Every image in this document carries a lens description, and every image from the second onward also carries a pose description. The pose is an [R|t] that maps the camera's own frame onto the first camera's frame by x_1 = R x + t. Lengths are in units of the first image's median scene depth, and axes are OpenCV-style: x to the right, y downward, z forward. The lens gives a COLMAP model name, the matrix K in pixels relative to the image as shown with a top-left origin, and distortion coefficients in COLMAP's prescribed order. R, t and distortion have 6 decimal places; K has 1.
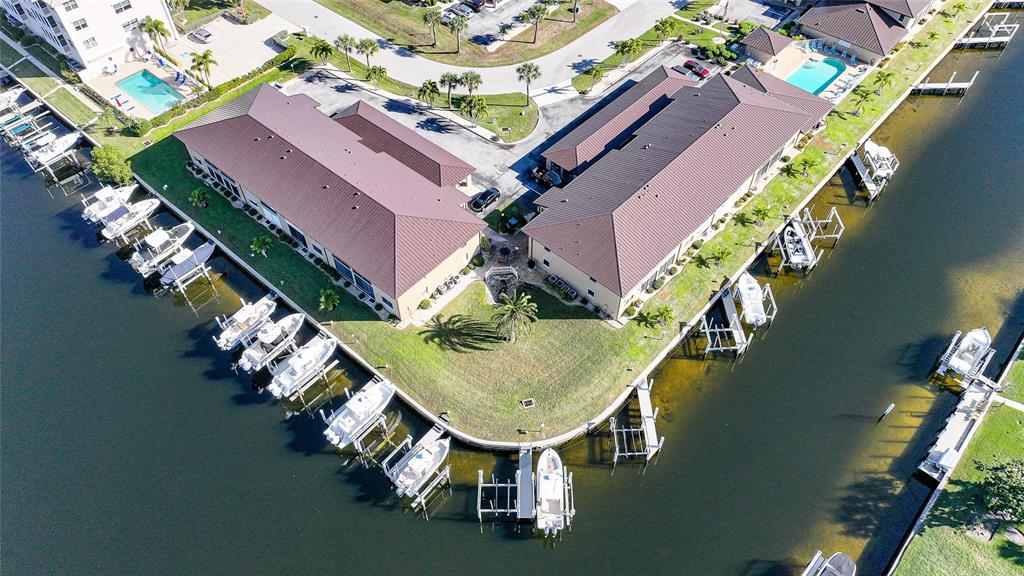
lens RADIAL K [[713.8, 0, 512.0], [0, 713.8, 288.0], [0, 0, 1]] dist [0.006211, 0.005513]
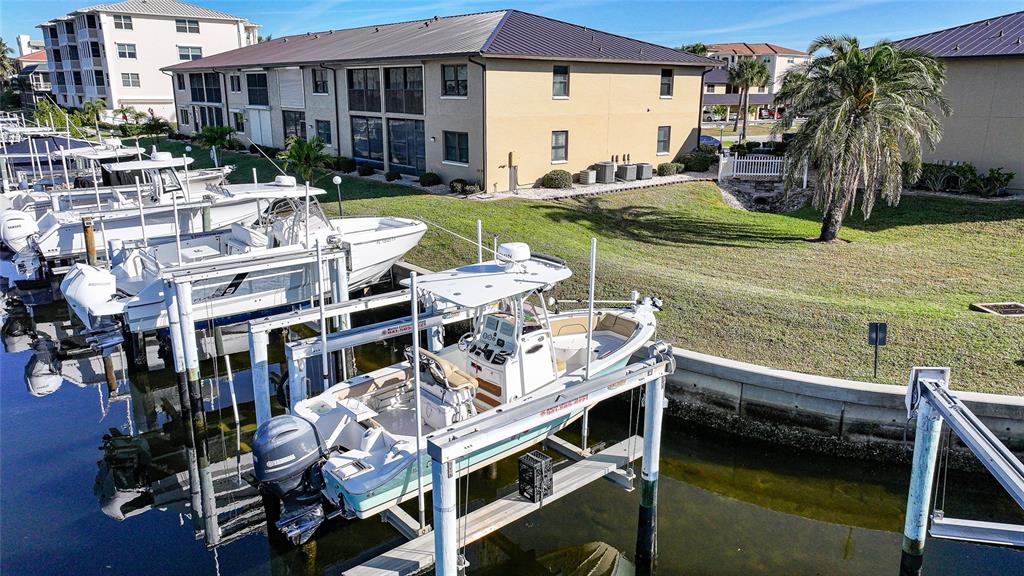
lens RADIAL K [[722.8, 0, 514.9], [0, 722.8, 287.6], [0, 0, 1]] dist [0.004148, 0.002223]
pose [[0.985439, 0.048716, -0.162903, -0.075804], [-0.133791, 0.813424, -0.566076, 0.256663], [0.104932, 0.579628, 0.808097, 0.689686]]
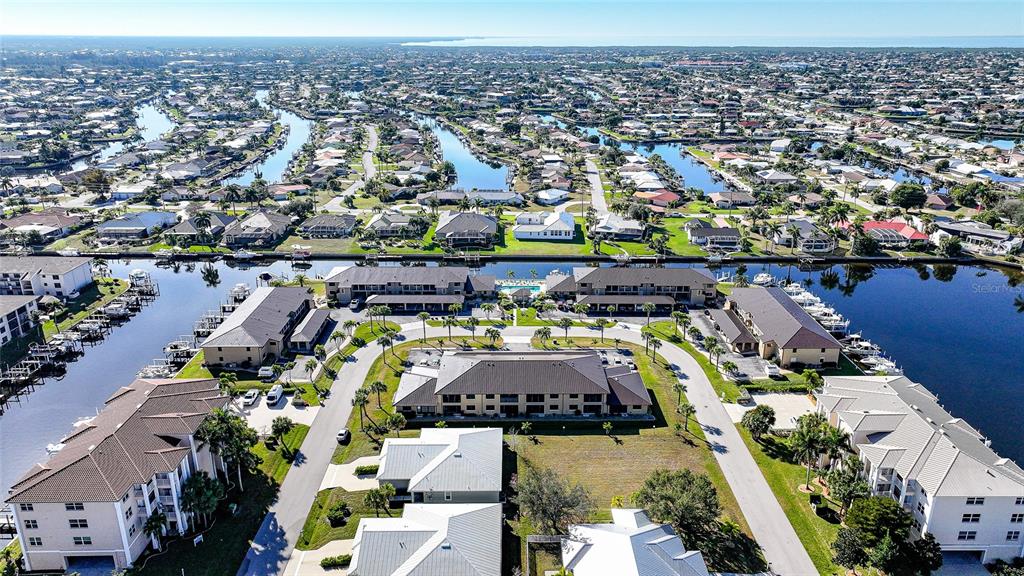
lens RADIAL K [[715.2, 0, 514.8], [0, 715.2, 288.3], [0, 0, 1]] dist [0.003913, 0.003690]
pose [[-0.662861, -0.251133, 0.705371, -1.242366], [0.578514, 0.426280, 0.695418, -2.155312], [-0.475328, 0.869032, -0.137280, 1.618284]]
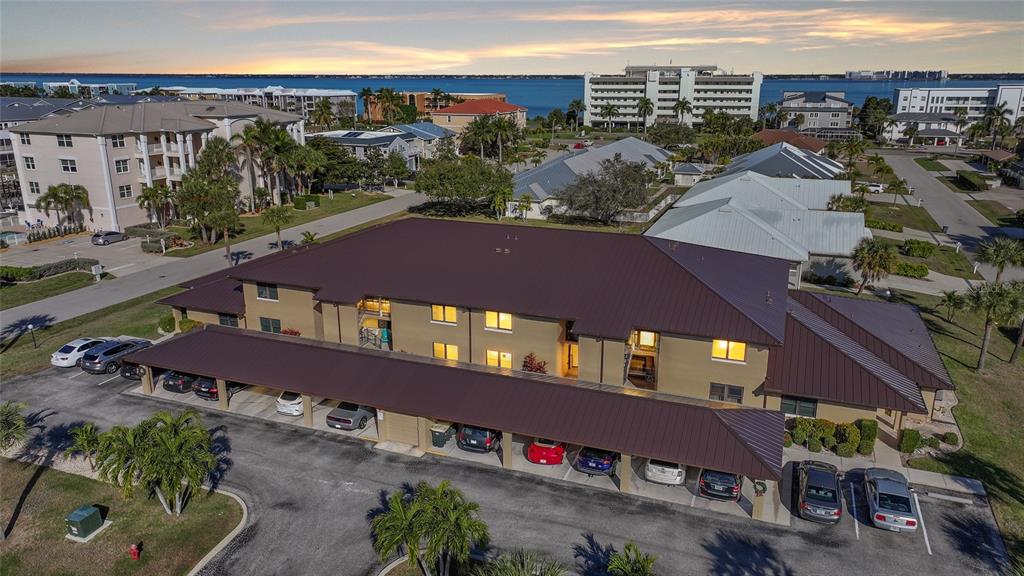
lens RADIAL K [[715.2, 0, 514.8], [0, 715.2, 288.3], [0, 0, 1]] dist [0.003913, 0.003690]
pose [[0.334451, 0.266688, -0.903892, 0.485437], [-0.729760, 0.680178, -0.069338, -0.759150], [0.596316, 0.682814, 0.422104, 1.311671]]
